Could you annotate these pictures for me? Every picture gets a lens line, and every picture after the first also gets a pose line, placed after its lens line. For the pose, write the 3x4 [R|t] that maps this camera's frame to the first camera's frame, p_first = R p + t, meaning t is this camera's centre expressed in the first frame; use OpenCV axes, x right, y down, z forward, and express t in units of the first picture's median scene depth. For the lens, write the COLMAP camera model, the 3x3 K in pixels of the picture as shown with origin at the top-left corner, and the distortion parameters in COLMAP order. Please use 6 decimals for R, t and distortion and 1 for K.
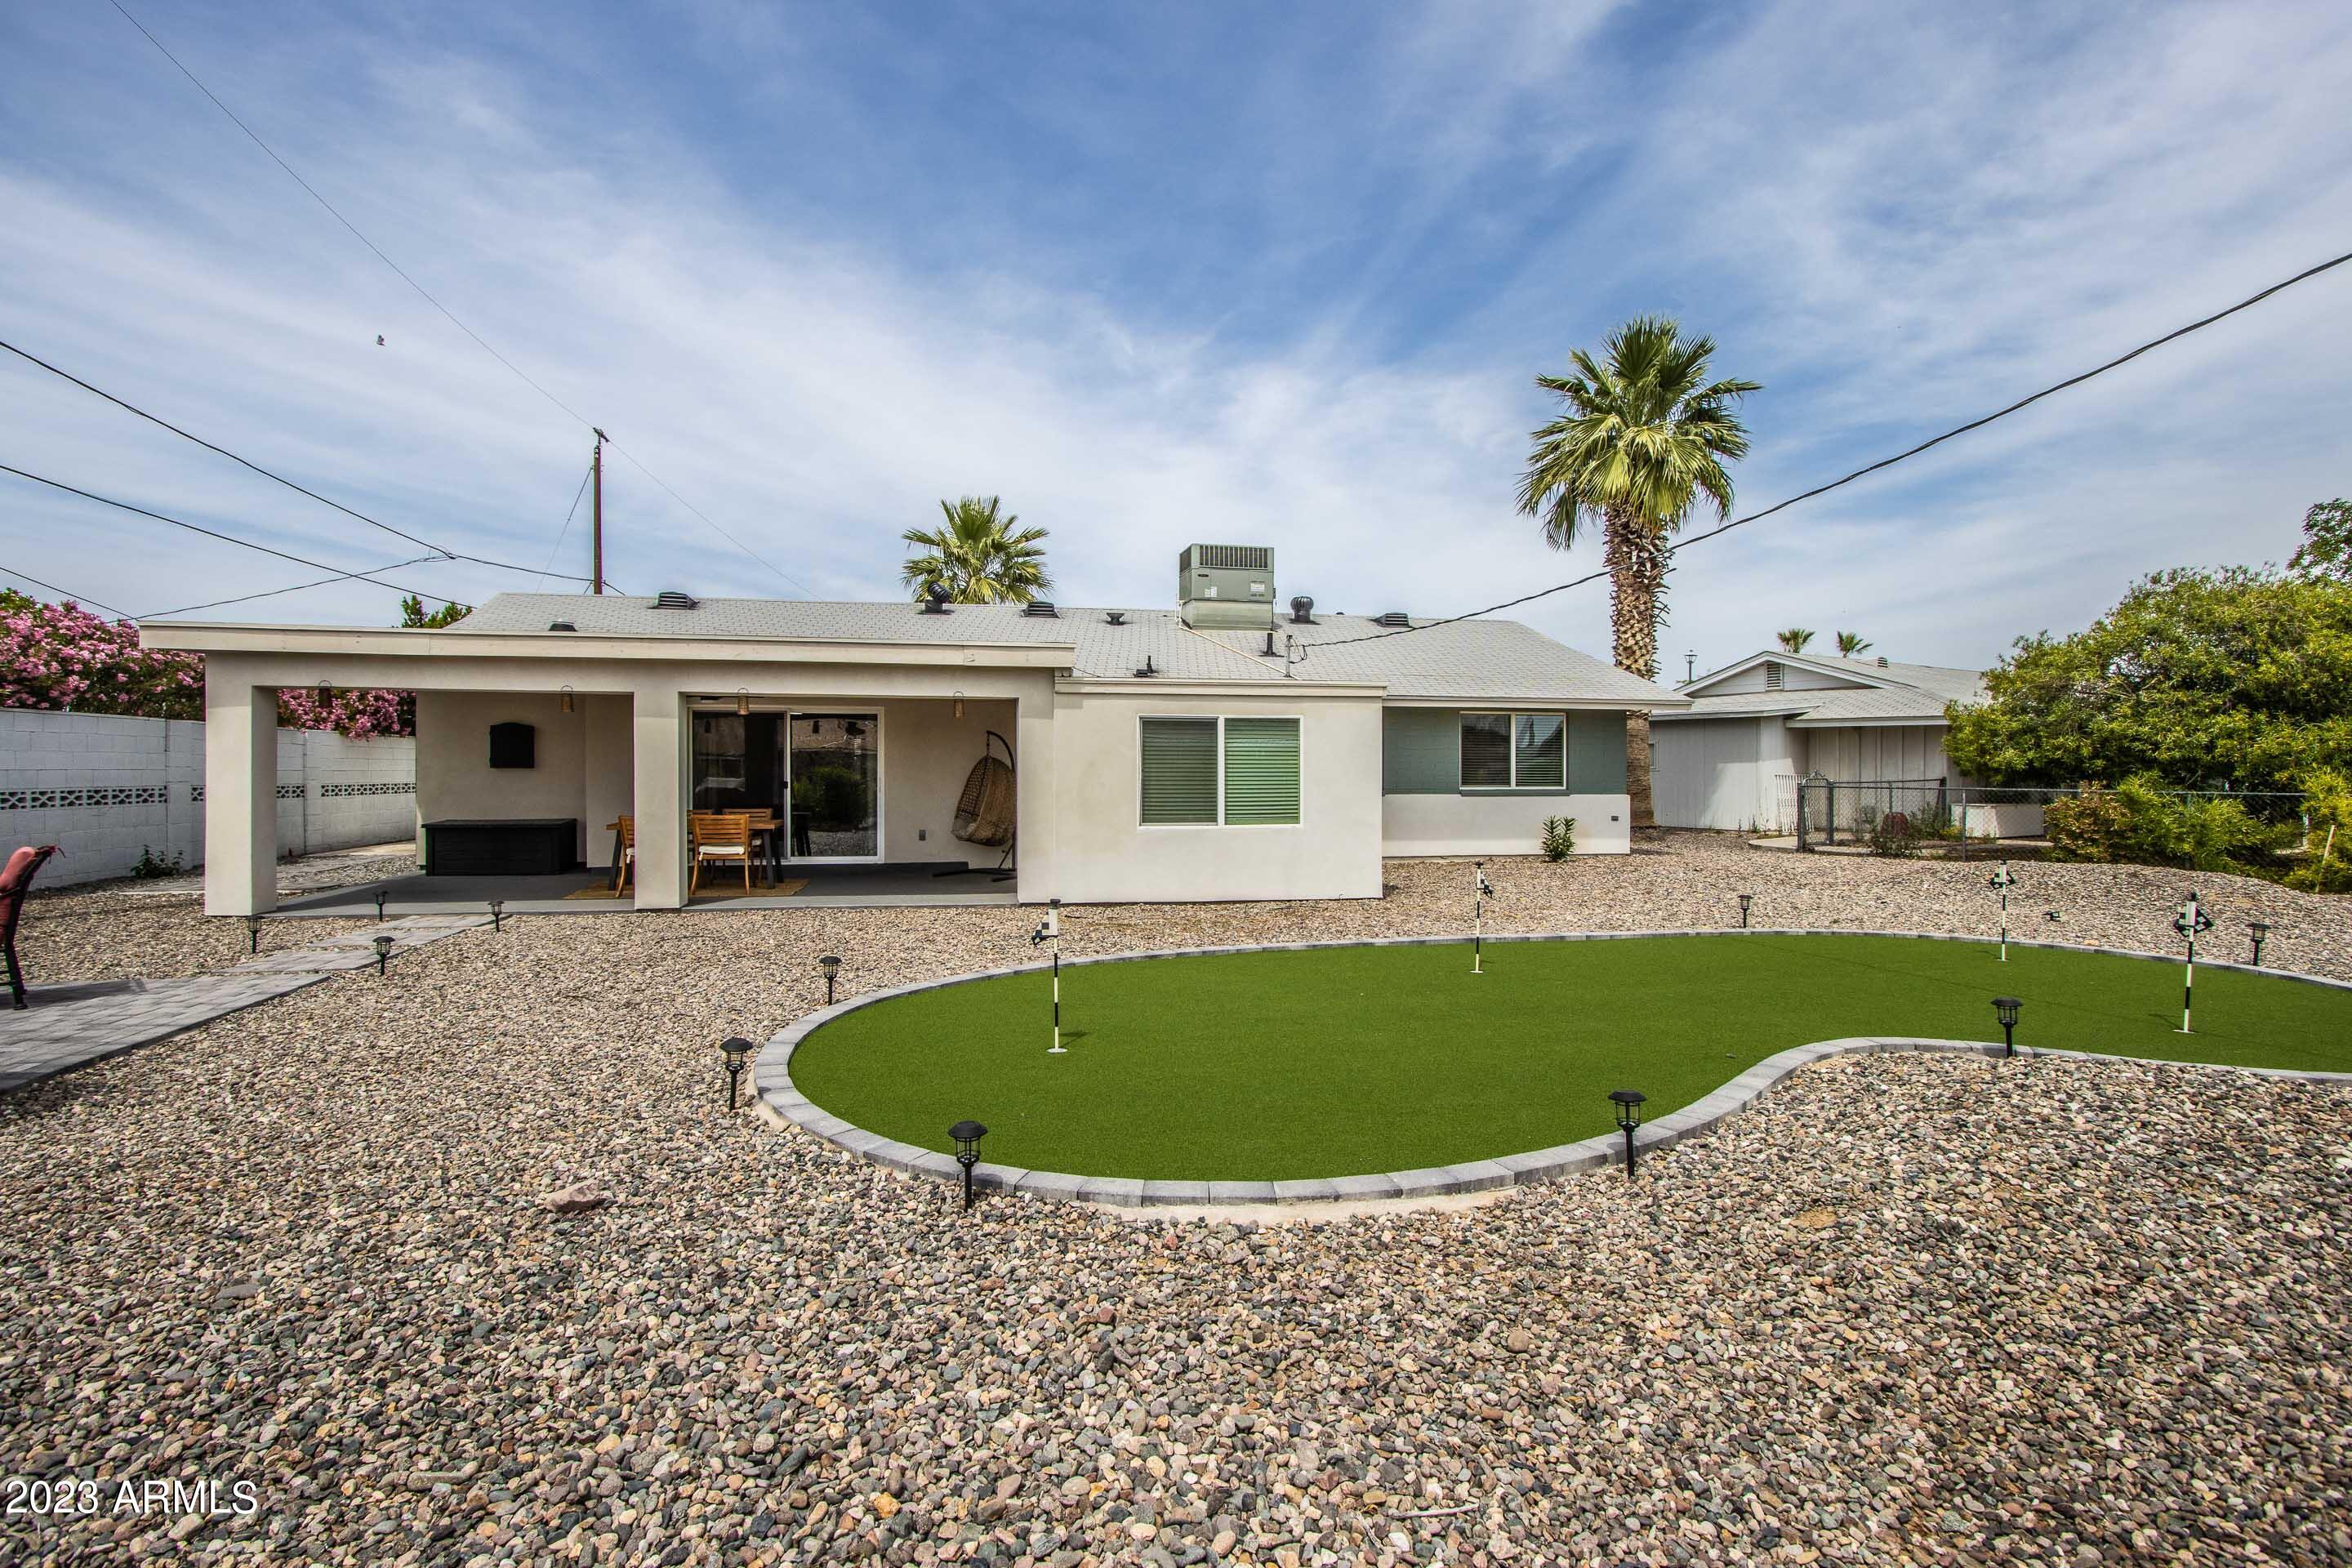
lens RADIAL K [[1093.3, 0, 1184.1], [0, 1093.3, 754.7], [0, 0, 1]] dist [-0.018440, 0.001002]
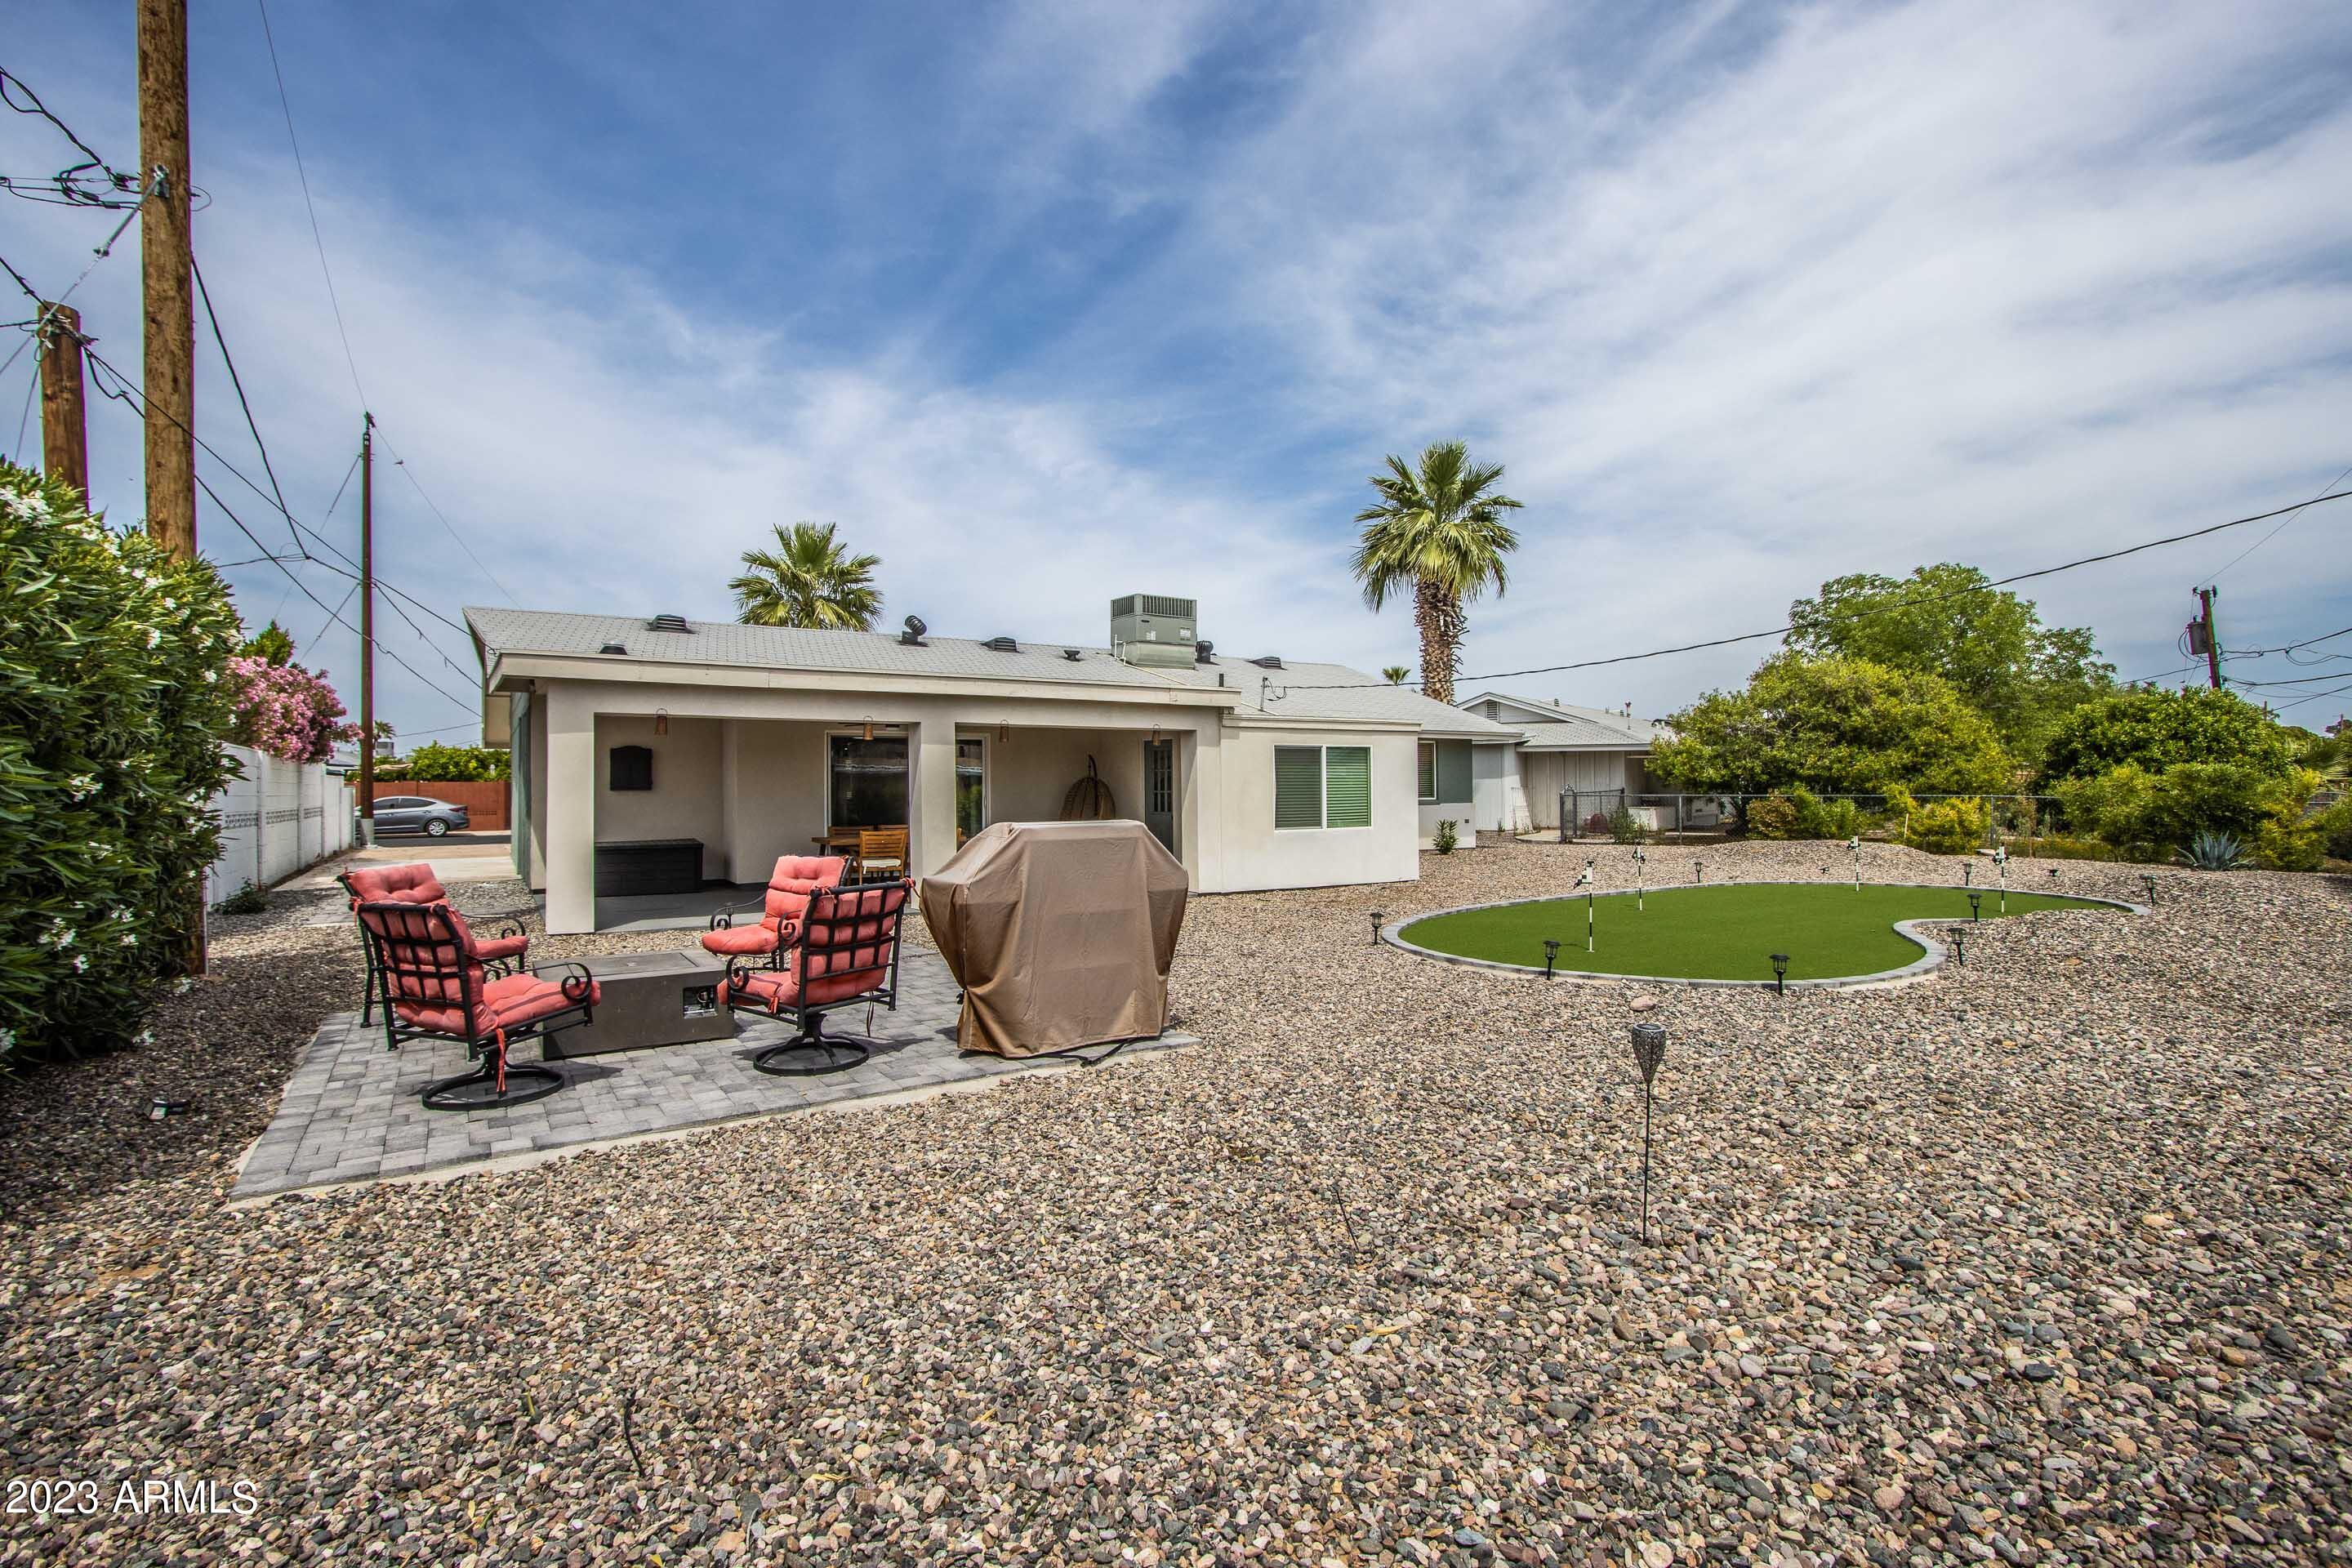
lens RADIAL K [[1086.9, 0, 1163.1], [0, 1086.9, 773.5], [0, 0, 1]] dist [-0.019907, 0.001983]
pose [[0.933487, -0.004016, 0.358588, -0.359226], [0.003529, 0.999992, 0.002012, -0.002722], [-0.358593, -0.000613, 0.933494, -0.089985]]
